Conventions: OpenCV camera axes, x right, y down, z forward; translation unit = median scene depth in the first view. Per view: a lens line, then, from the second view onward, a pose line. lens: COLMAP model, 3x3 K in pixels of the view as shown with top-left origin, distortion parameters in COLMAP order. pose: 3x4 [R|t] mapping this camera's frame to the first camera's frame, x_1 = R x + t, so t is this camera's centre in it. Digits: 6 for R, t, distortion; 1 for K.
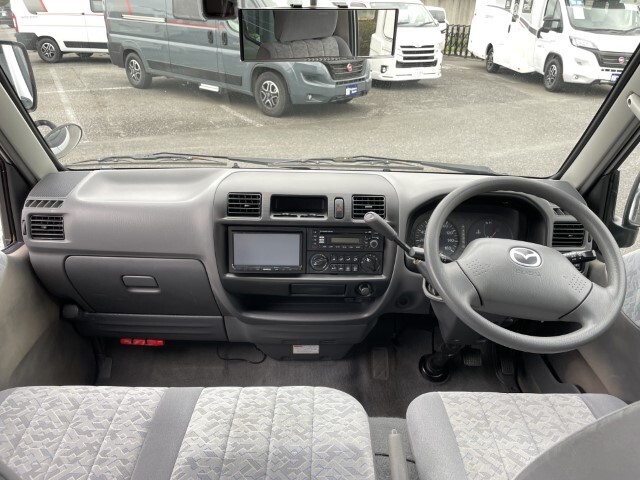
lens RADIAL K [[505.2, 0, 321.9], [0, 505.2, 240.2], [0, 0, 1]] dist [0.012200, -0.011922]
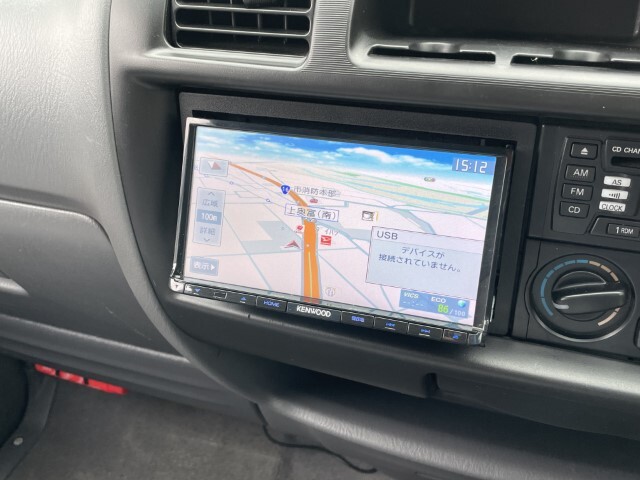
lens RADIAL K [[694.0, 0, 321.4], [0, 694.0, 238.6], [0, 0, 1]] dist [-0.001682, 0.000000]
pose [[0.940587, 0.123532, -0.316285, -0.019688], [-0.065783, 0.980121, 0.187178, -0.026036], [0.333120, -0.155251, 0.930015, 0.723325]]
